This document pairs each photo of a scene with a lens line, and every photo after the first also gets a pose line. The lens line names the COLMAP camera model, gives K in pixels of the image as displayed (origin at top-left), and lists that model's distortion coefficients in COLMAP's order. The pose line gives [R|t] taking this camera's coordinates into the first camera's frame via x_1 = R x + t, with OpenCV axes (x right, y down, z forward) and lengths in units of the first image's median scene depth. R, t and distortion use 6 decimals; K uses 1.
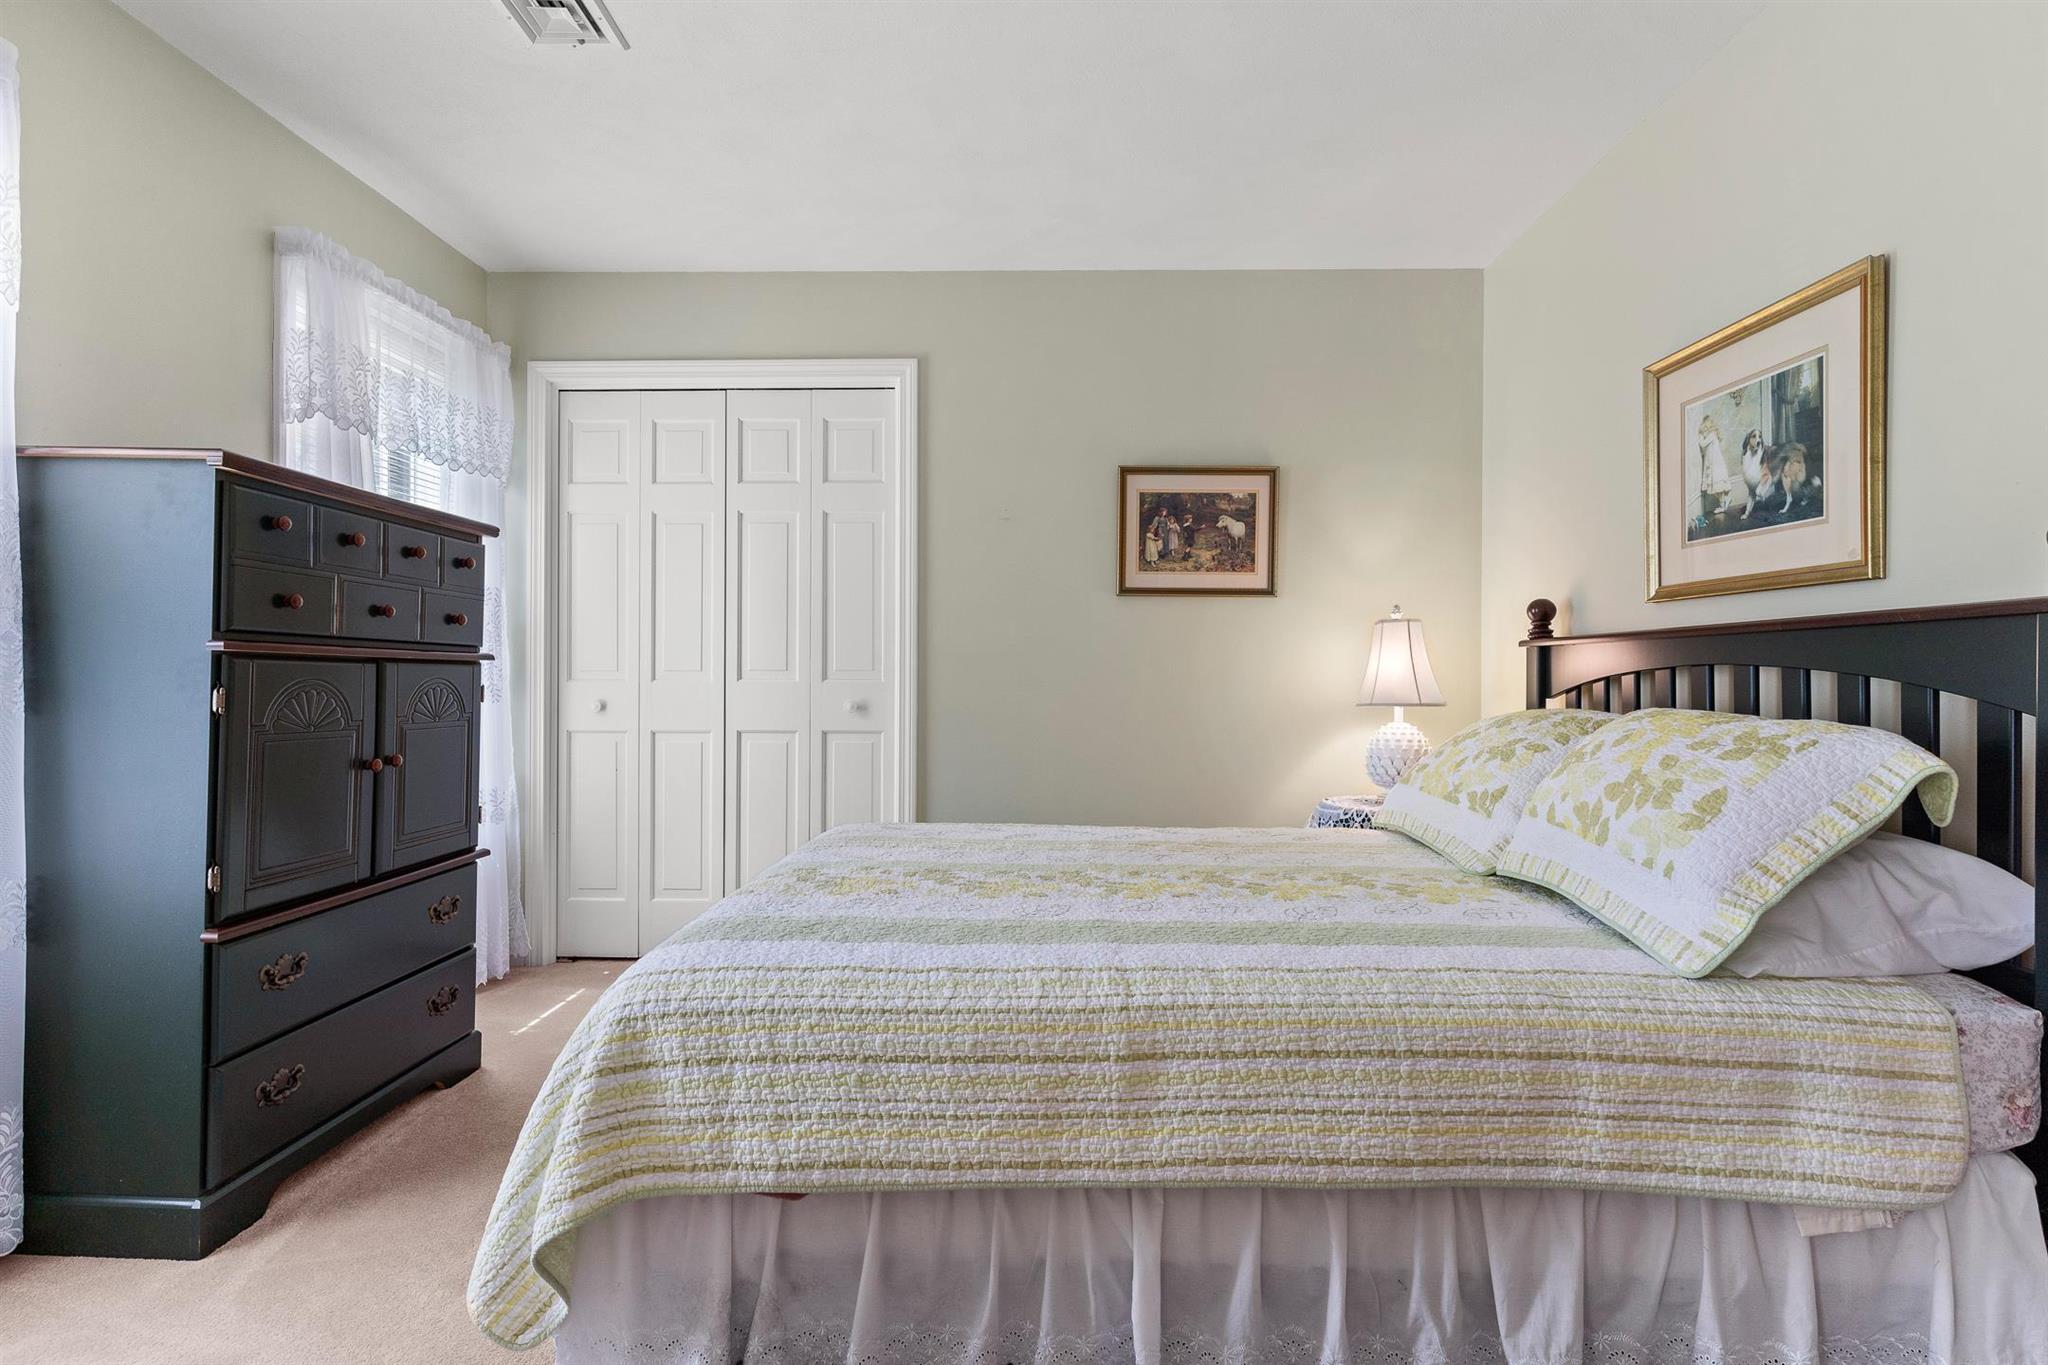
lens RADIAL K [[999.9, 0, 1026.5], [0, 999.9, 672.7], [0, 0, 1]] dist [-0.000521, 0.000316]
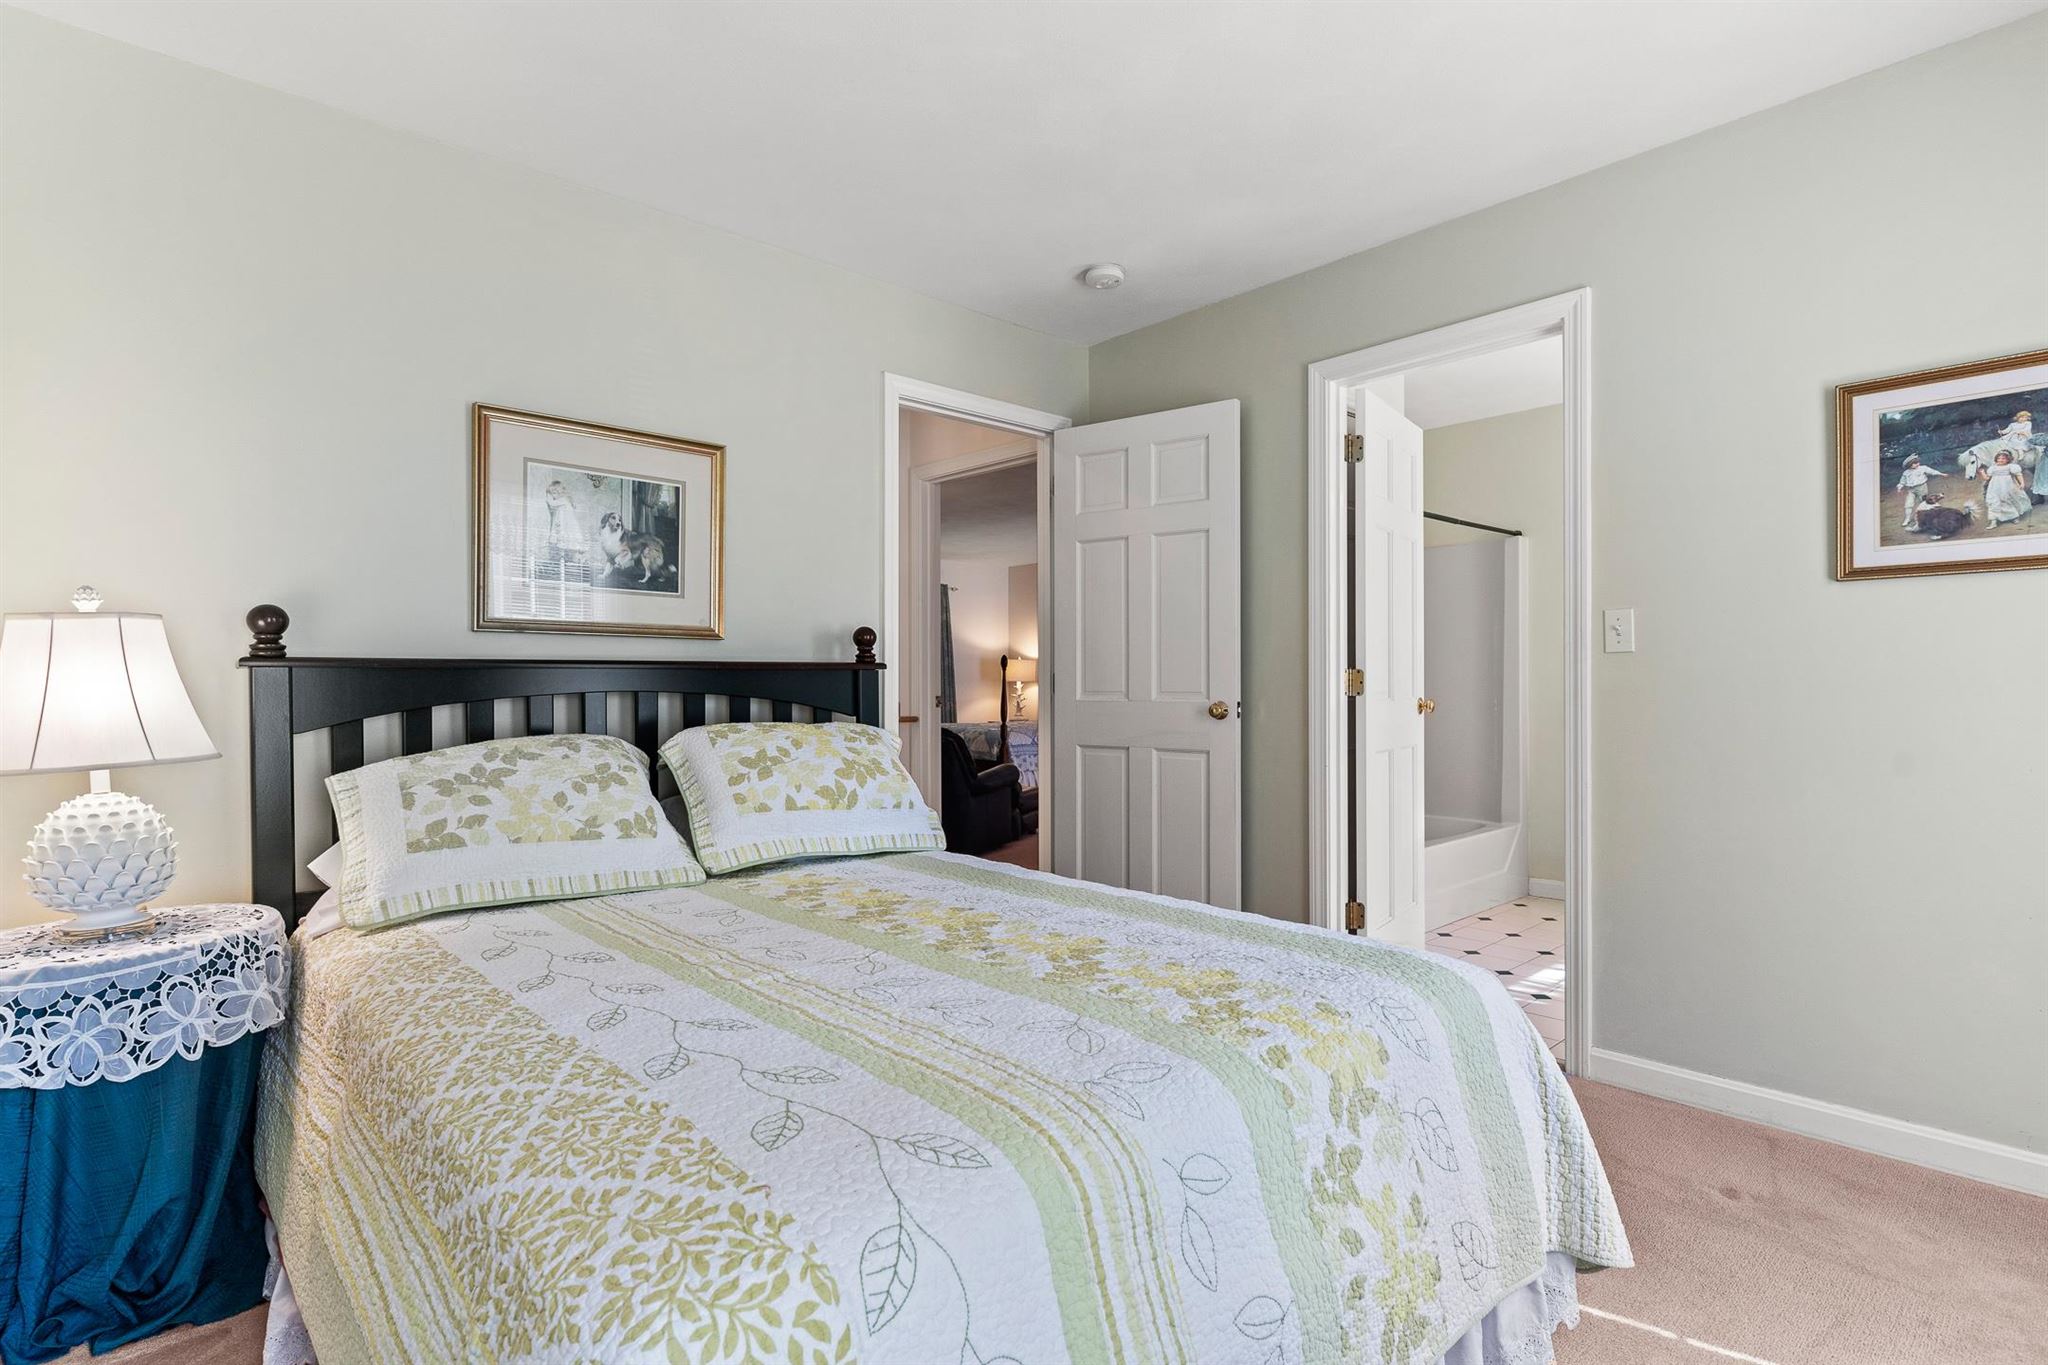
lens RADIAL K [[999.9, 0, 1027.2], [0, 999.9, 683.4], [0, 0, 1]] dist [-0.000521, 0.000316]
pose [[-0.682606, 0.006573, 0.730757, -0.616522], [0.004767, 0.999978, -0.004541, -0.010740], [-0.730771, 0.000384, -0.682623, 1.540276]]
